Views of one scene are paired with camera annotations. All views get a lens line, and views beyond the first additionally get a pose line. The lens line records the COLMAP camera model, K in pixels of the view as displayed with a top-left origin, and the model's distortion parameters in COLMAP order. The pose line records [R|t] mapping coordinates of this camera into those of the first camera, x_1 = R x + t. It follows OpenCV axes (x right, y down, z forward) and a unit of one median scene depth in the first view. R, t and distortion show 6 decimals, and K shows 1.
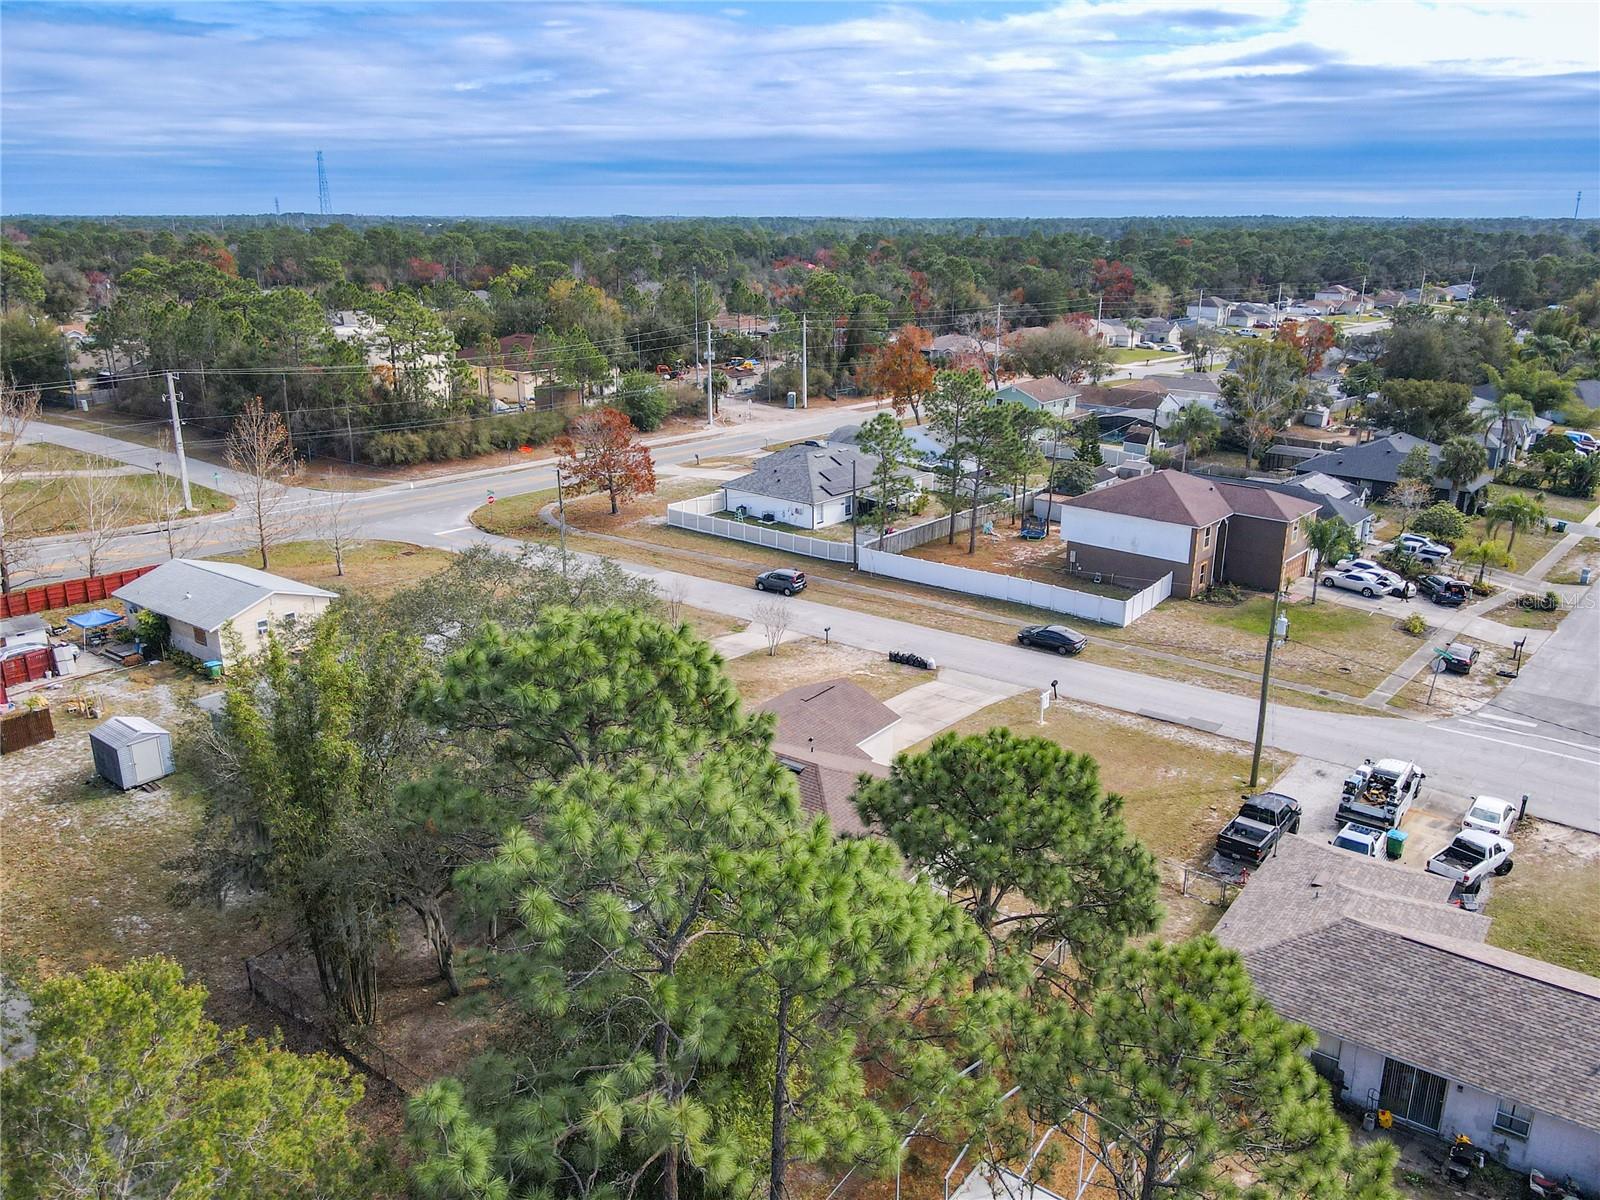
lens RADIAL K [[1217.4, 0, 872.8], [0, 1217.4, 598.3], [0, 0, 1]] dist [0.063500, -0.002034]
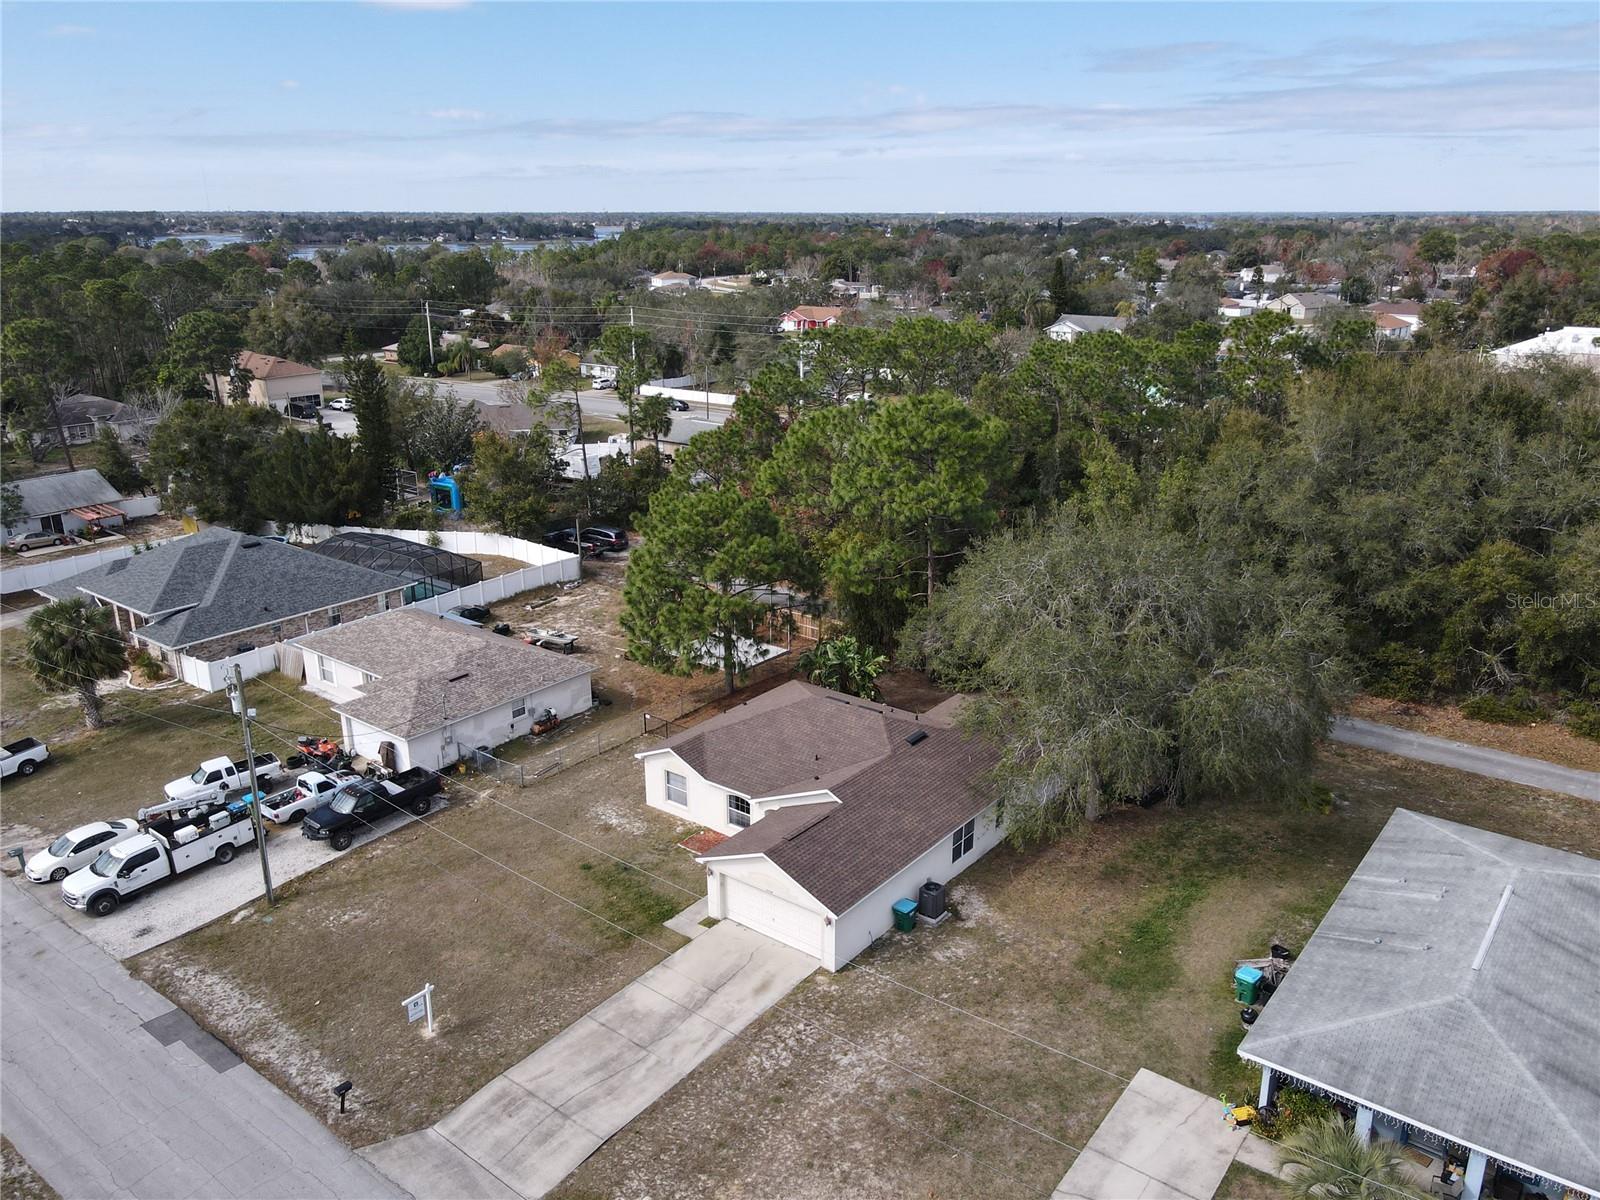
lens RADIAL K [[1203.9, 0, 821.2], [0, 1203.9, 594.4], [0, 0, 1]] dist [-0.007310, -0.003122]
pose [[-0.997332, -0.038293, 0.062141, -0.059623], [0.005128, 0.812479, 0.582968, -0.302670], [-0.072812, 0.581731, -0.810116, 0.962417]]
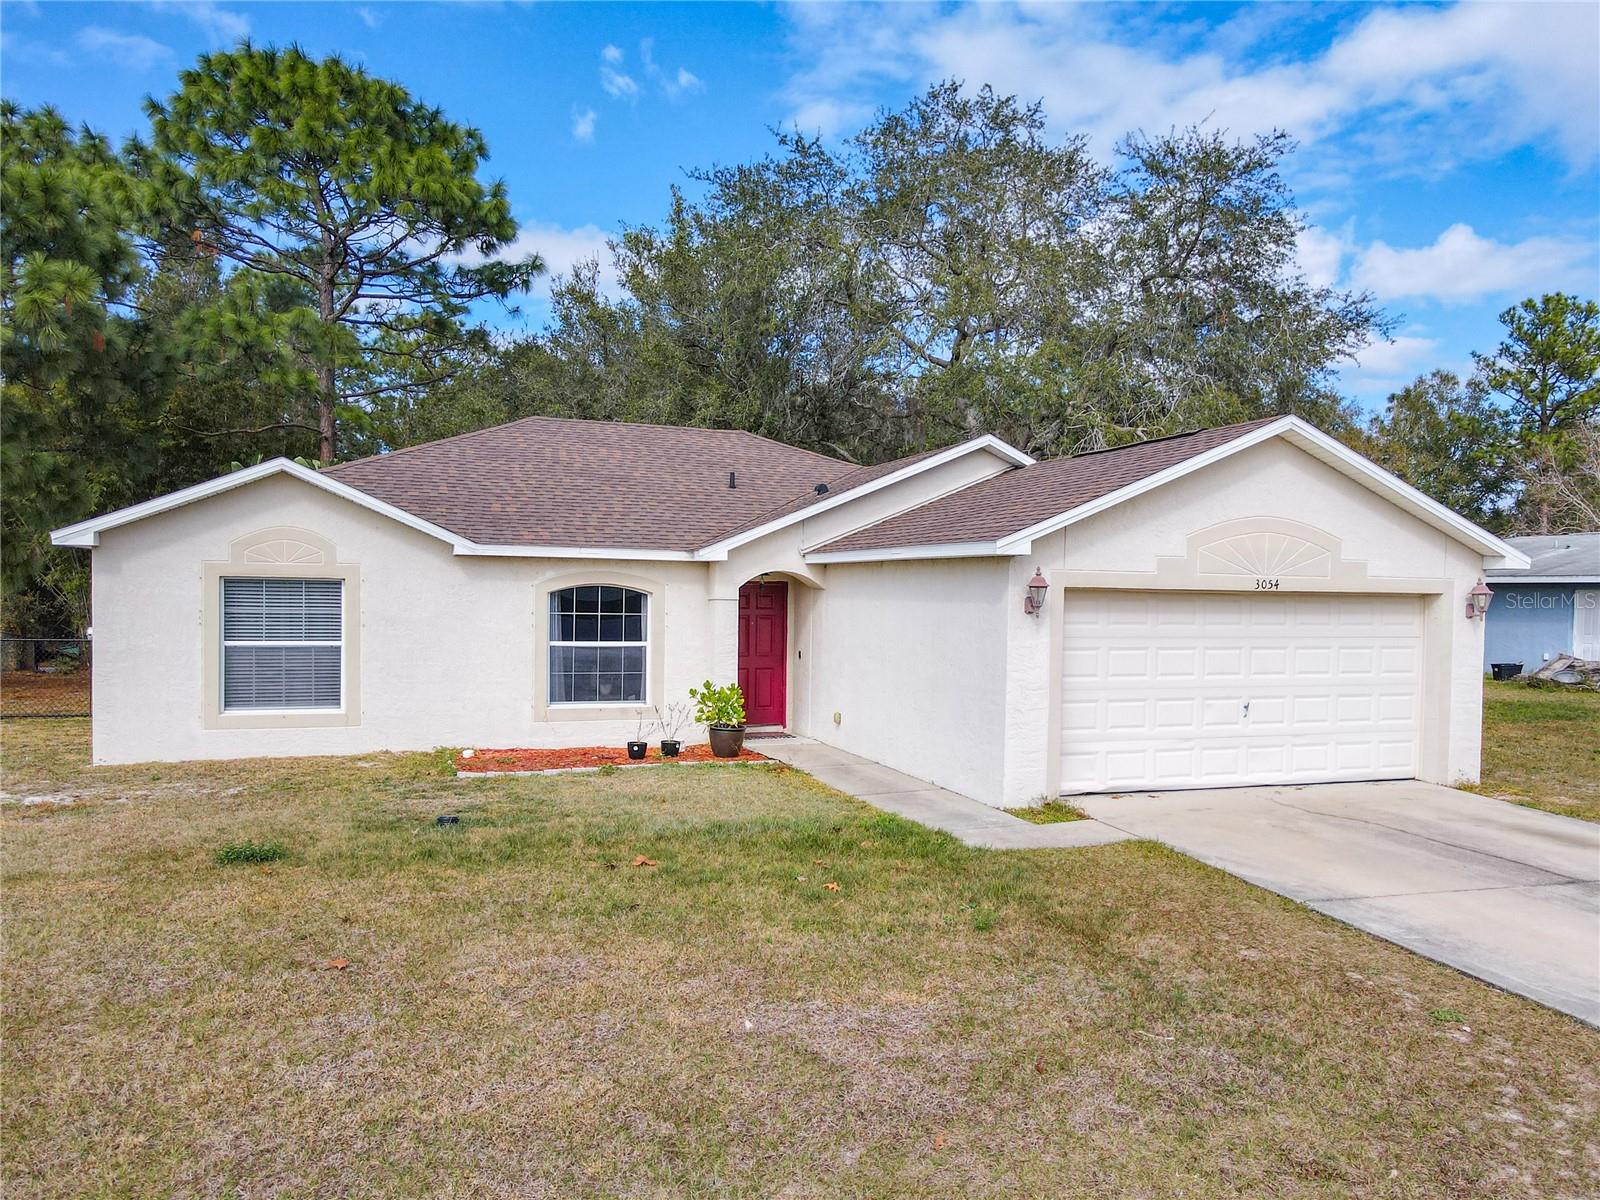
lens RADIAL K [[1192.8, 0, 806.6], [0, 1192.8, 630.9], [0, 0, 1]] dist [0.029968, 0.001409]
pose [[-0.595004, -0.002430, -0.803719, 0.119952], [-0.274998, 0.940254, 0.200743, 0.053039], [0.755212, 0.340464, -0.560124, 0.691684]]
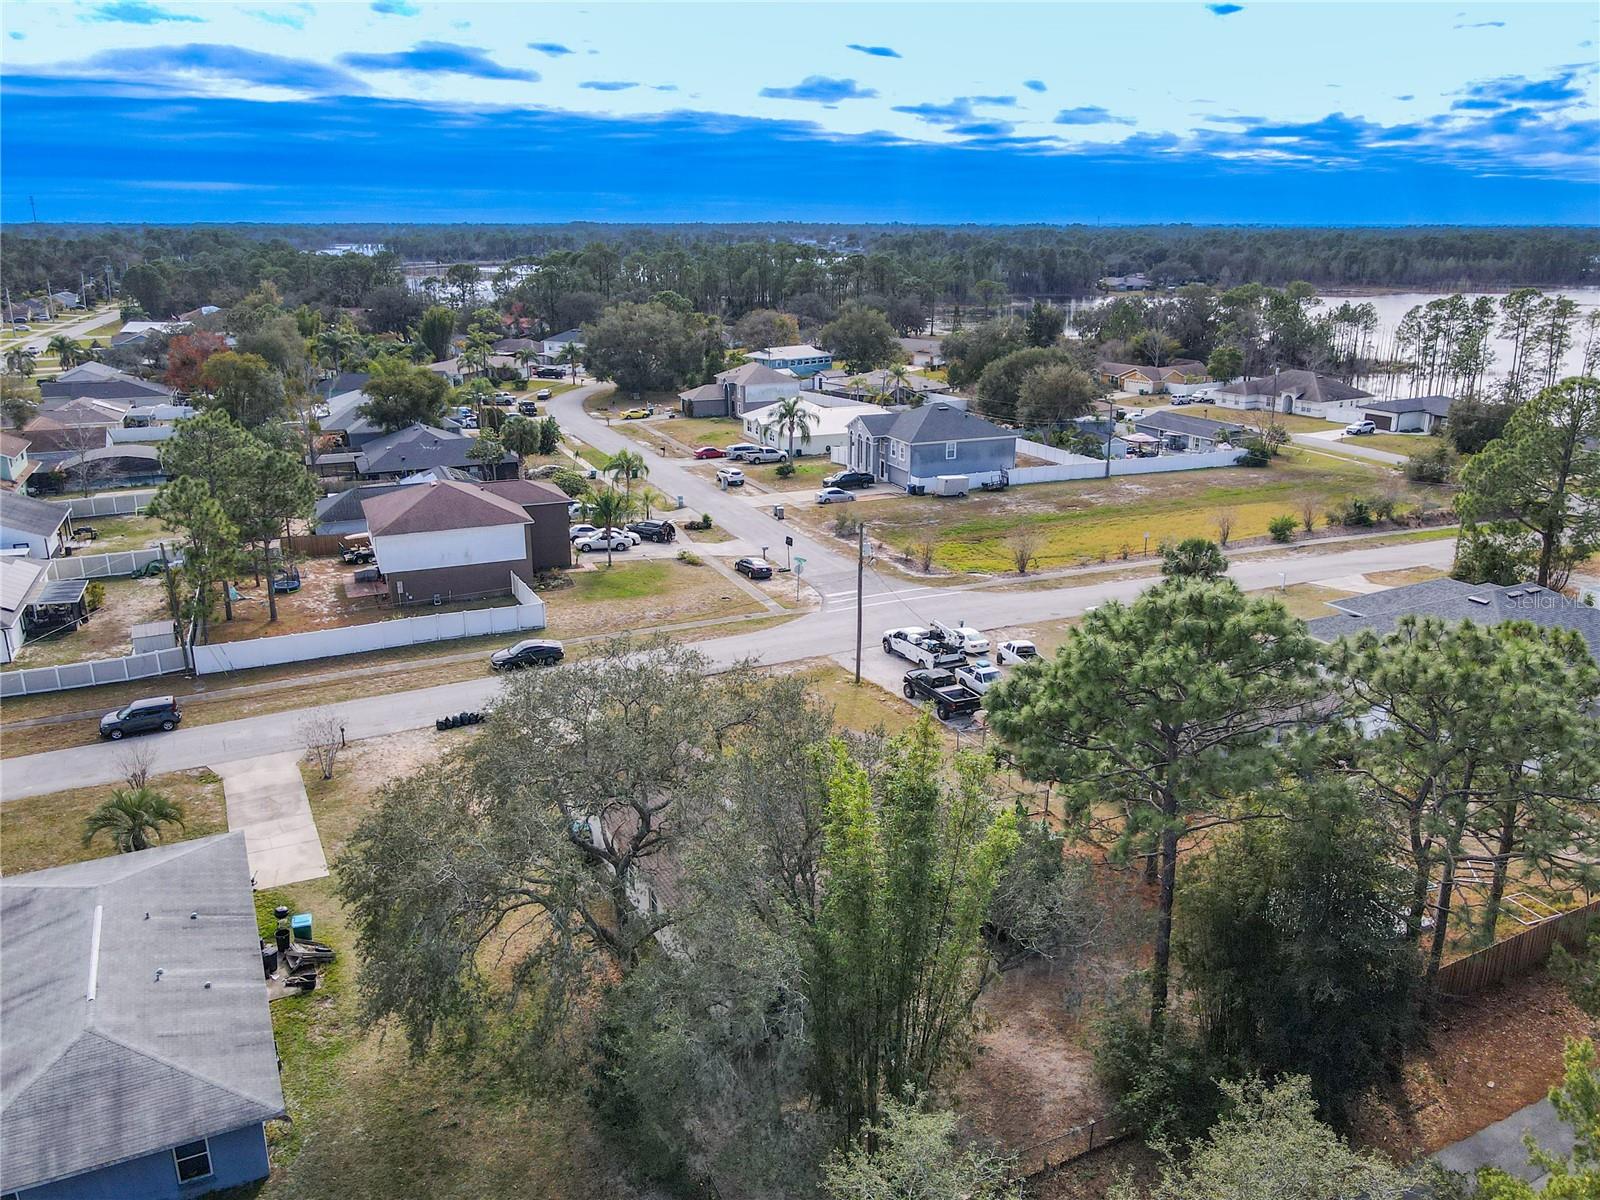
lens RADIAL K [[1227.2, 0, 800.0], [0, 1227.2, 600.0], [0, 0, 1]] dist [-0.008134, 0.044885]
pose [[0.495532, -0.275793, 0.823642, -0.462401], [0.273762, 0.949512, 0.153234, -0.085044], [-0.824319, 0.149550, 0.546015, 0.229963]]
